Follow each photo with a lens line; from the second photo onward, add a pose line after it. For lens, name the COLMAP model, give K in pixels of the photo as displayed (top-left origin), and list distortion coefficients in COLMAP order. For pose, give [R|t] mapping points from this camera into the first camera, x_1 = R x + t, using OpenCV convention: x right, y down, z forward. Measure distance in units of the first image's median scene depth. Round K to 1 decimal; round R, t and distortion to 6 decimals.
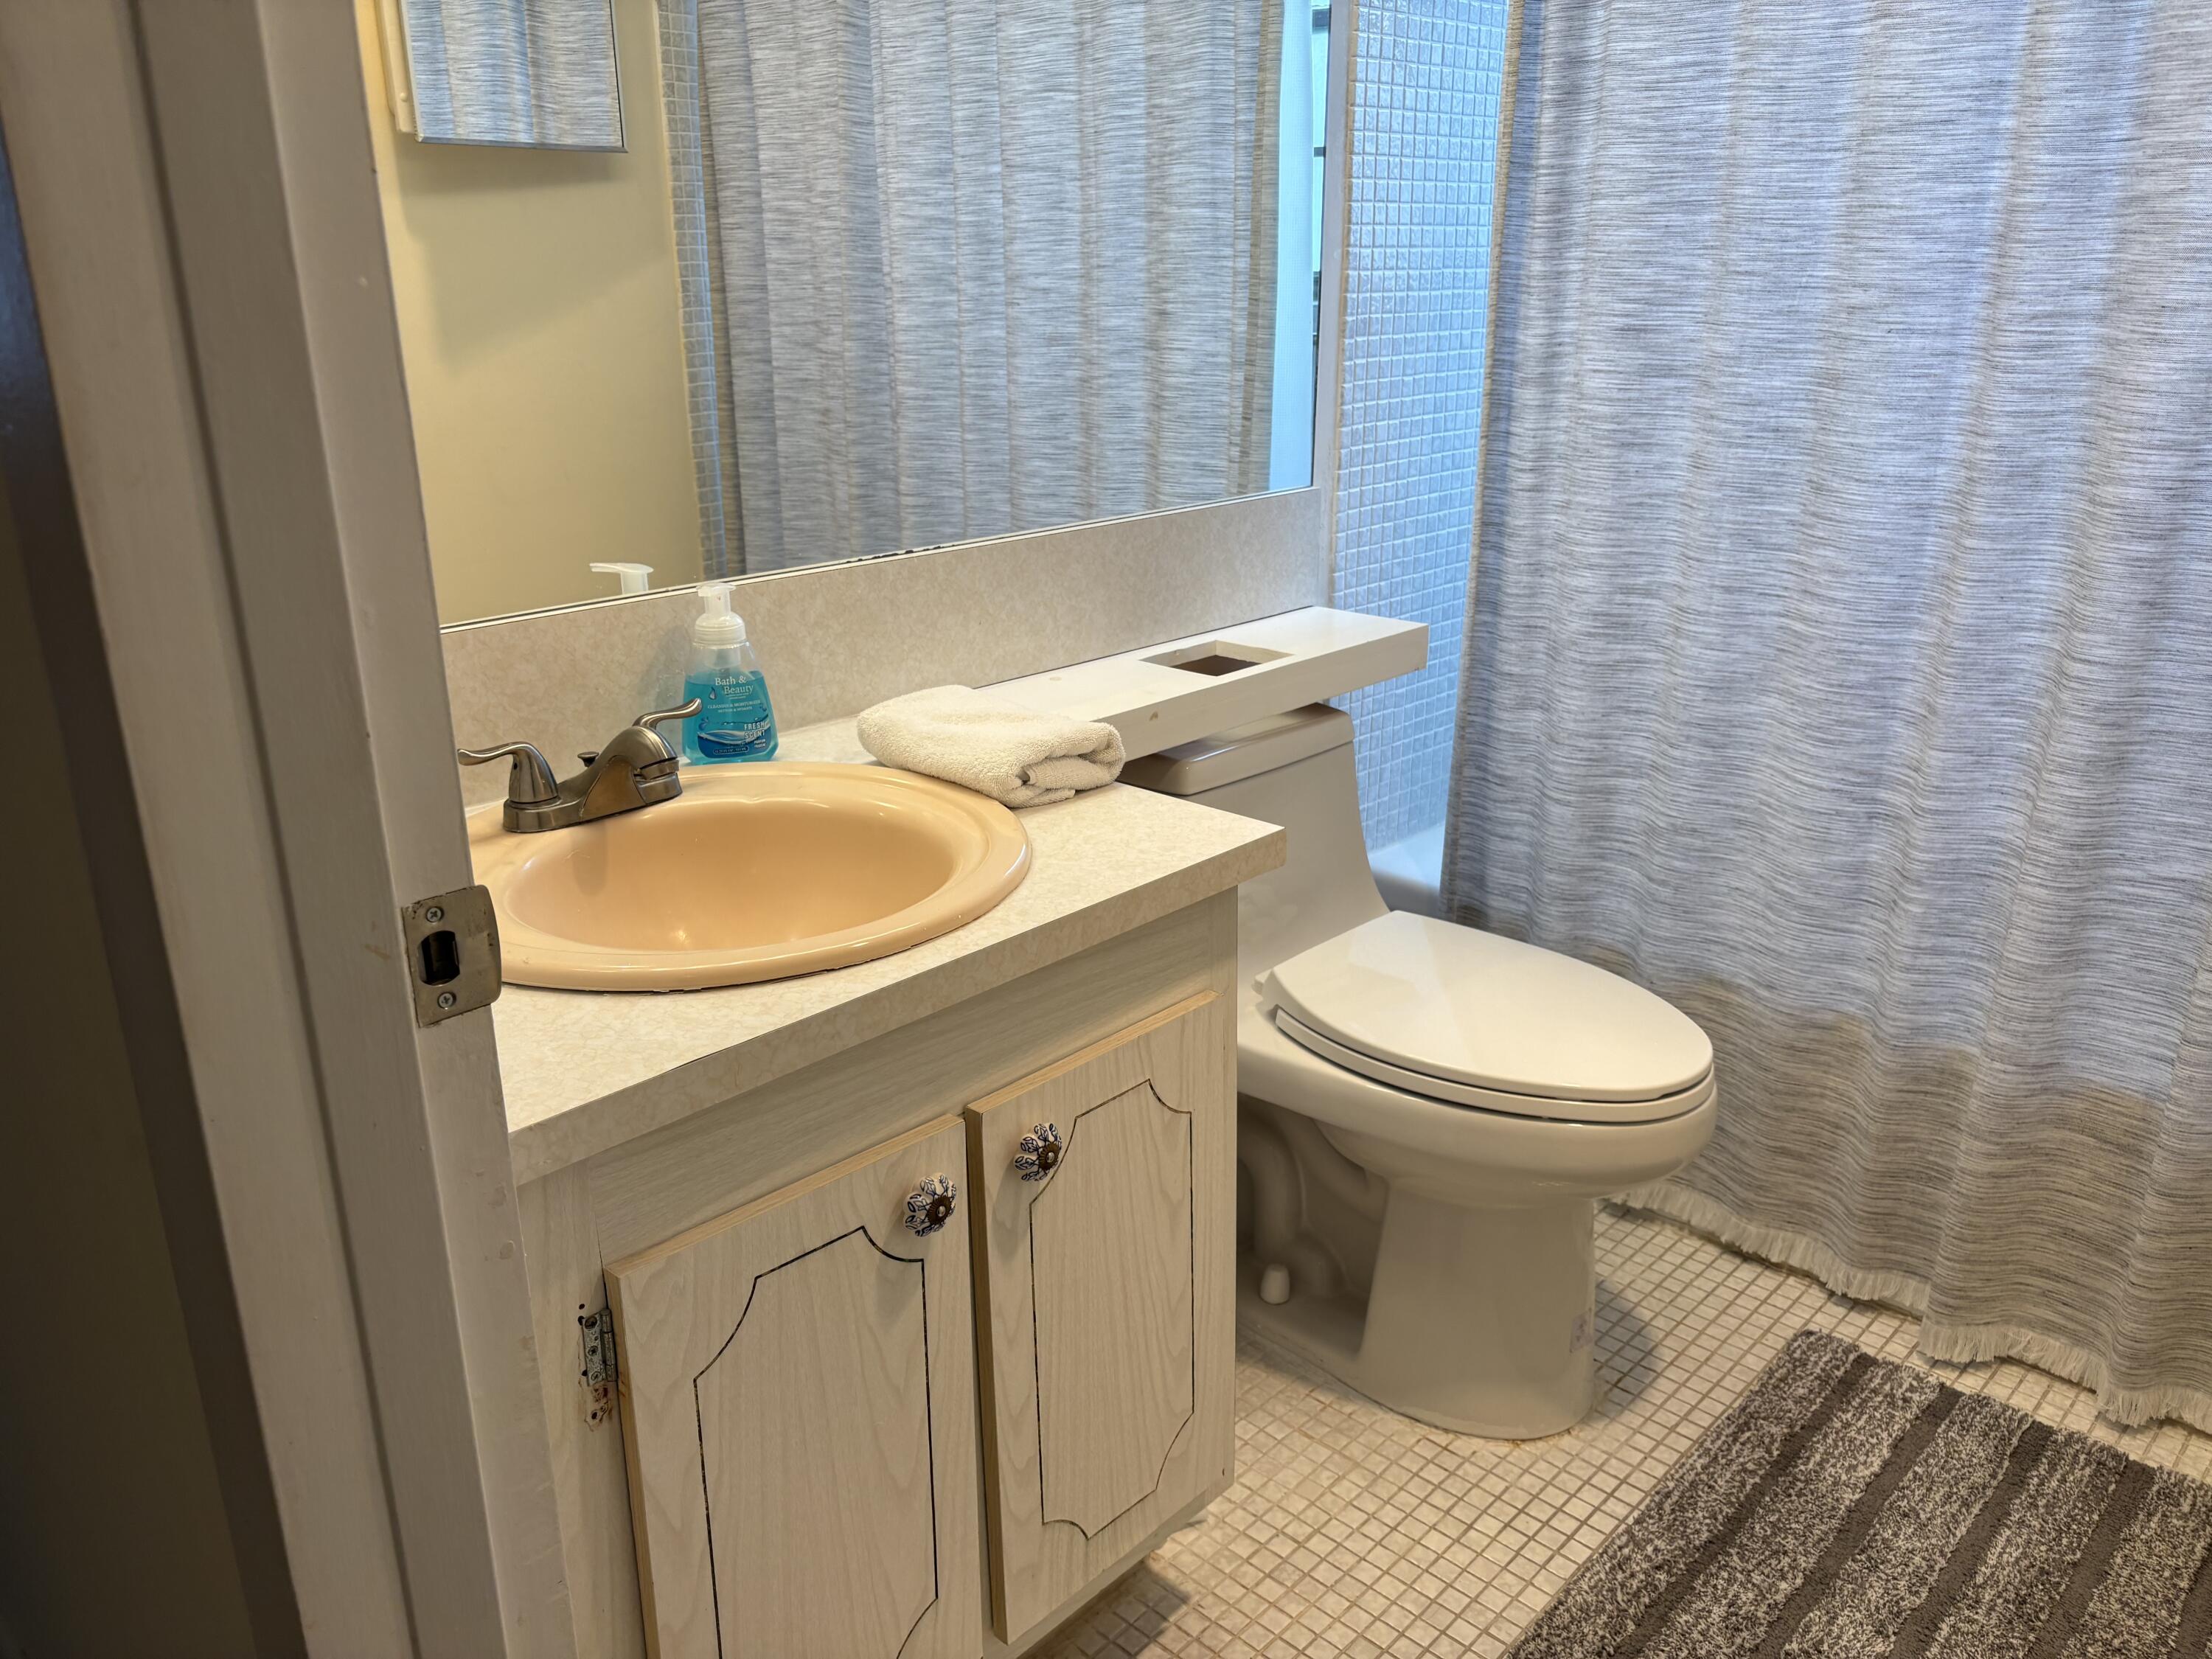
lens RADIAL K [[1636.3, 0, 1098.6], [0, 1636.3, 857.5], [0, 0, 1]] dist [0.037509, -0.023692]
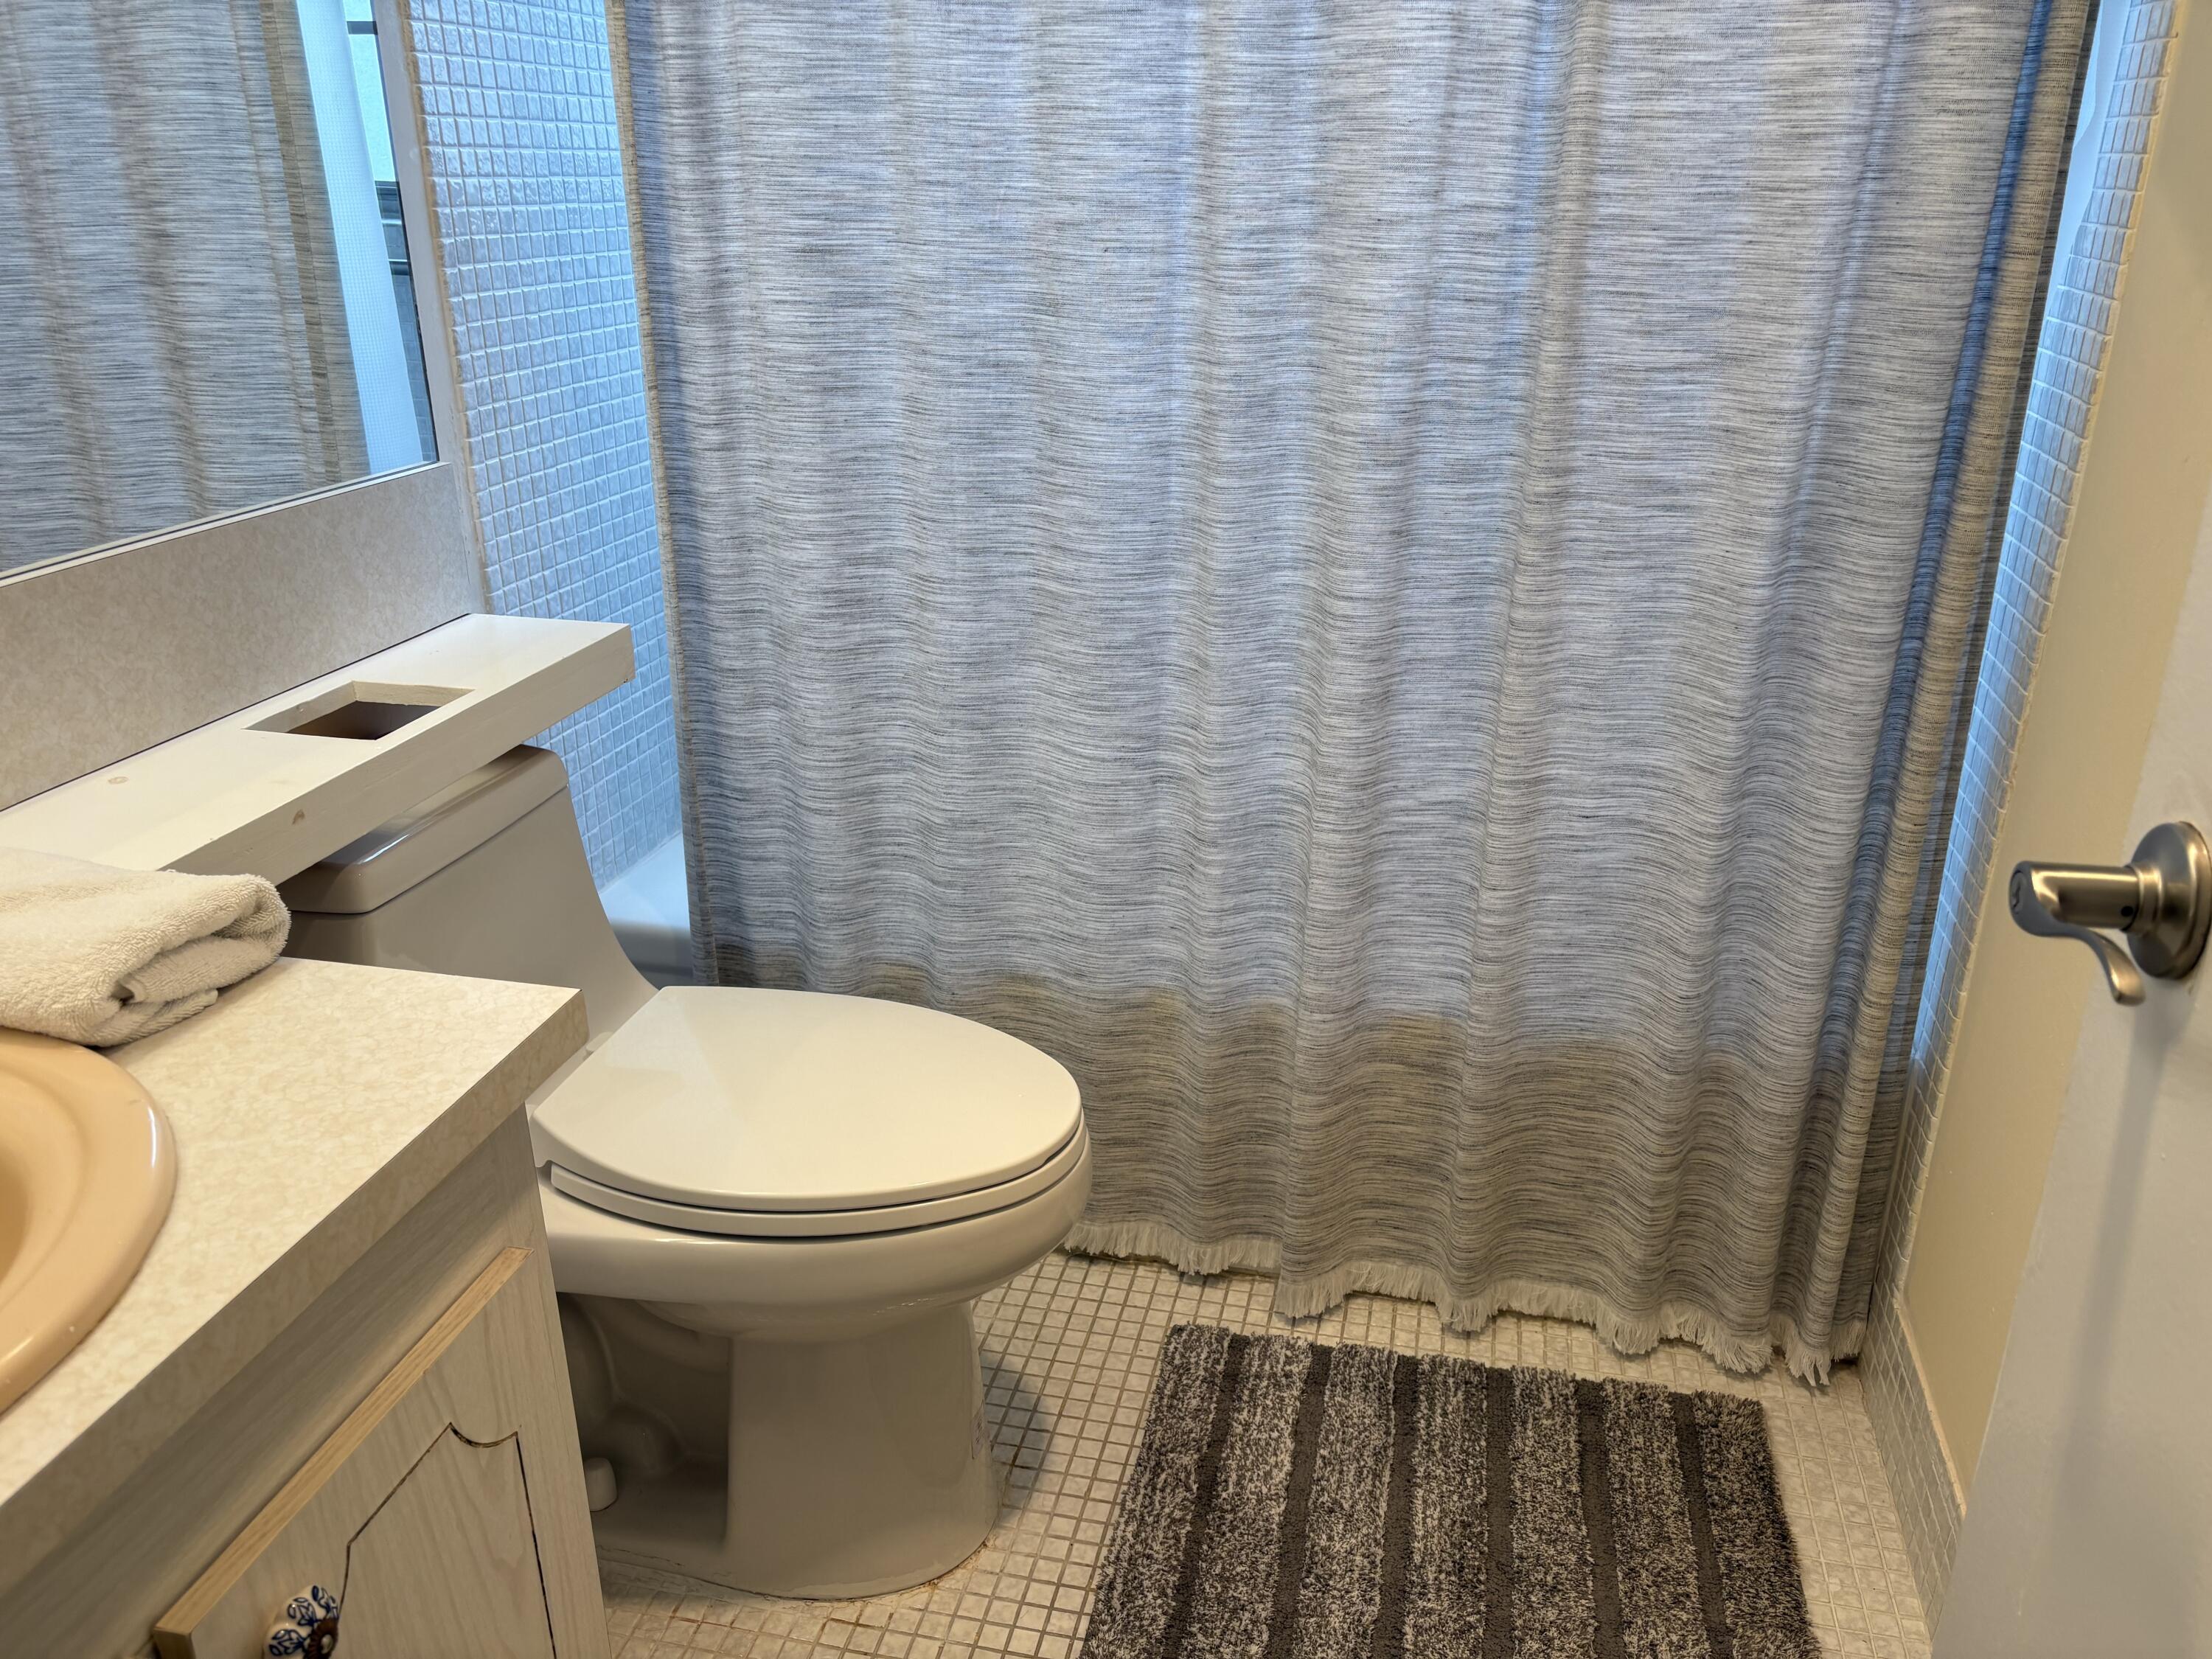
lens RADIAL K [[1492.3, 0, 960.1], [0, 1492.3, 795.7], [0, 0, 1]] dist [0.060672, -0.075742]
pose [[0.859909, -0.186161, 0.475291, -0.027209], [0.170285, 0.982405, 0.076702, -0.099074], [-0.481207, 0.014978, 0.876479, 0.312581]]
